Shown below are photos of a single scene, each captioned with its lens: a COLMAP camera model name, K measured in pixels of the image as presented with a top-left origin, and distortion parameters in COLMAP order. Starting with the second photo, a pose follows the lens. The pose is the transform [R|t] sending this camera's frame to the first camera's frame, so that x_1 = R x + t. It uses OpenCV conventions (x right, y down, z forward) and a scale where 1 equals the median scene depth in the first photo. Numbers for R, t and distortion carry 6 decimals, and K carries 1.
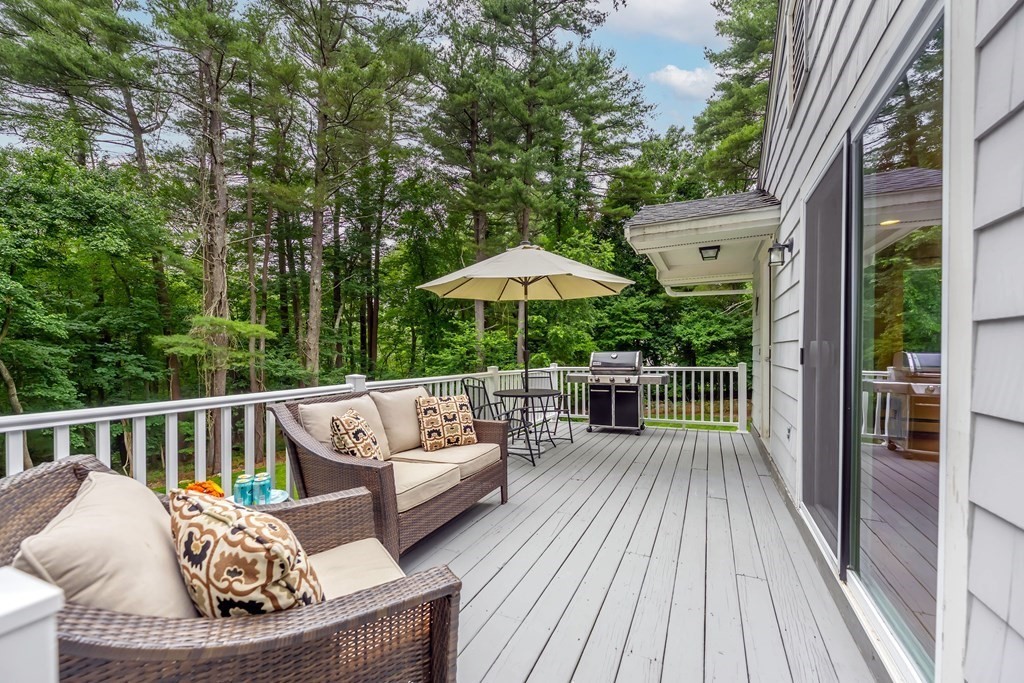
lens RADIAL K [[411.0, 0, 516.9], [0, 411.0, 352.9], [0, 0, 1]] dist [-0.004630, -0.000159]
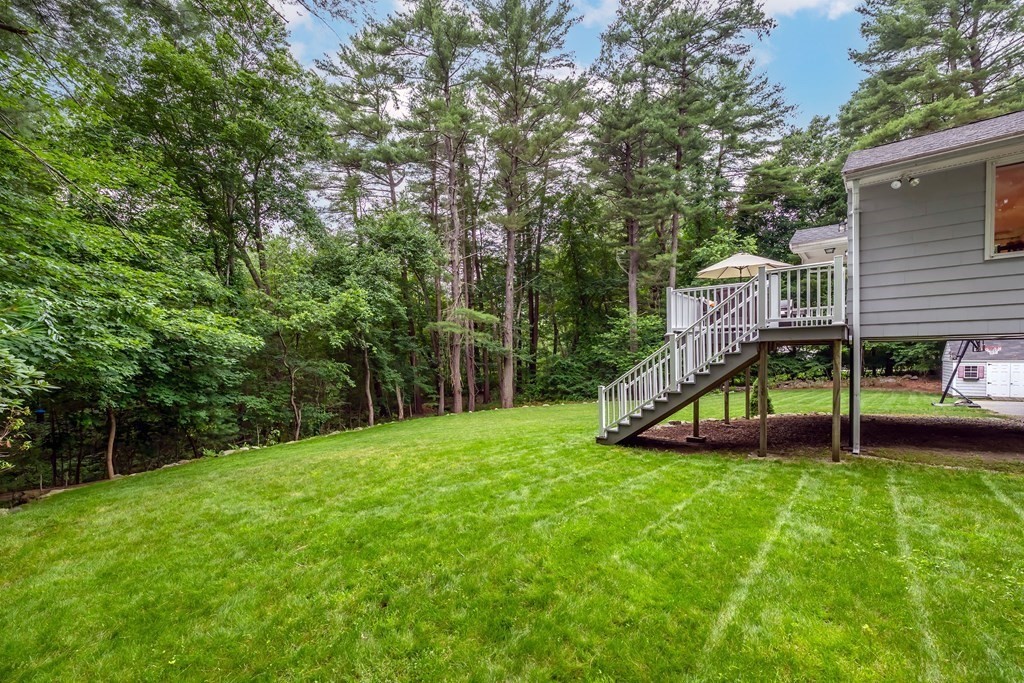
lens RADIAL K [[413.3, 0, 512.9], [0, 413.3, 364.5], [0, 0, 1]] dist [-0.006745, -0.000210]
pose [[0.963766, -0.000368, -0.266749, -0.095546], [0.007302, 0.999661, 0.025006, 0.049435], [0.266650, -0.026047, 0.963441, -0.262470]]
